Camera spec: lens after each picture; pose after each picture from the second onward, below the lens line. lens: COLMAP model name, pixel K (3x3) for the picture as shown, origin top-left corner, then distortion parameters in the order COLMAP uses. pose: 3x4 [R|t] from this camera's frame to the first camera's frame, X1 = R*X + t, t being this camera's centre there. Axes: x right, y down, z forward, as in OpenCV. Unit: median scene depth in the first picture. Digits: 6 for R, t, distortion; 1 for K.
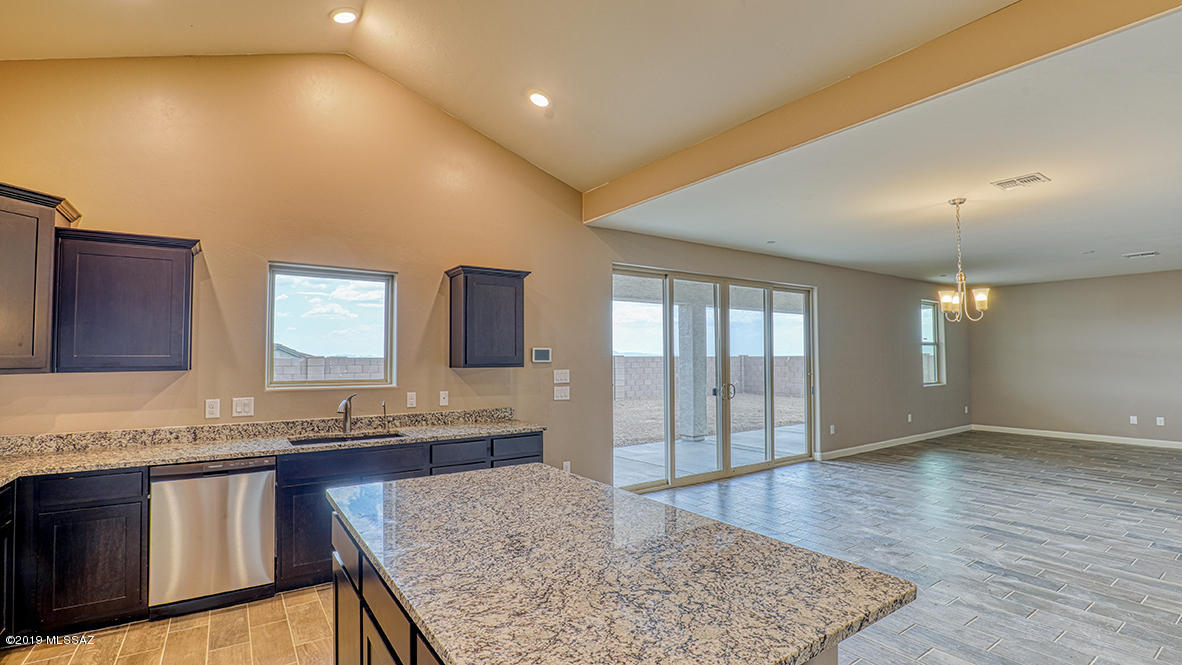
lens RADIAL K [[537.7, 0, 593.9], [0, 537.7, 334.3], [0, 0, 1]] dist [-0.040211, 0.007942]
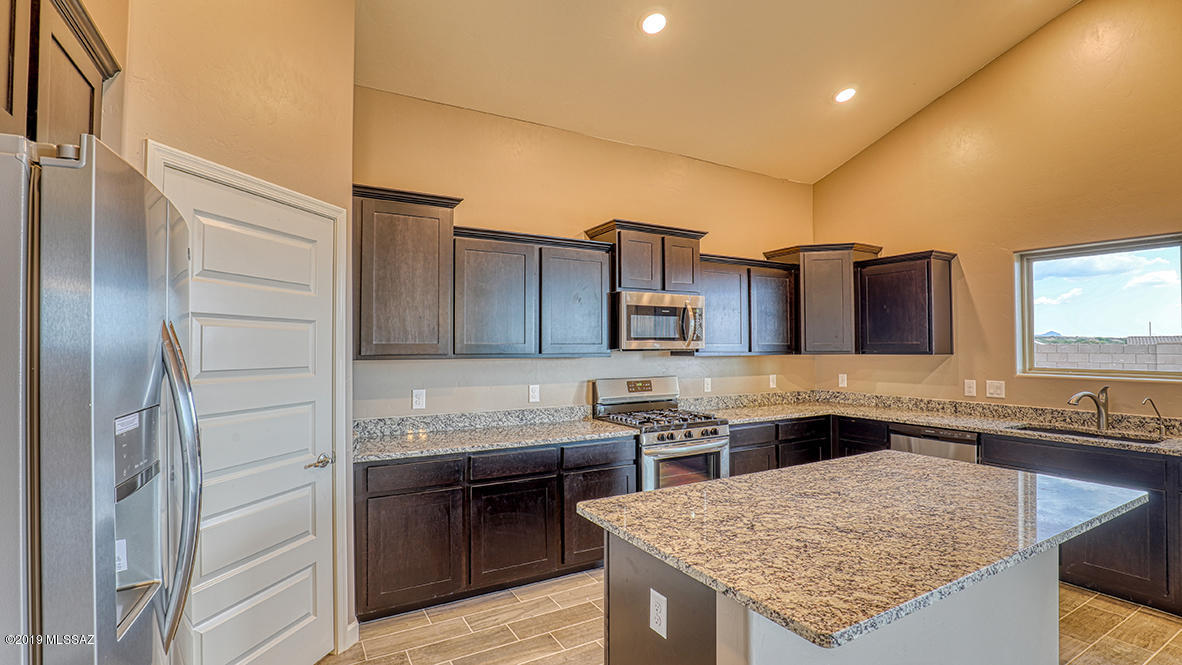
lens RADIAL K [[540.0, 0, 590.9], [0, 540.0, 335.3], [0, 0, 1]] dist [-0.038678, 0.008056]
pose [[-0.079738, -0.014367, -0.996712, 0.549997], [0.044356, 0.998855, -0.017946, 0.008578], [0.995829, -0.045641, -0.079009, 0.276539]]
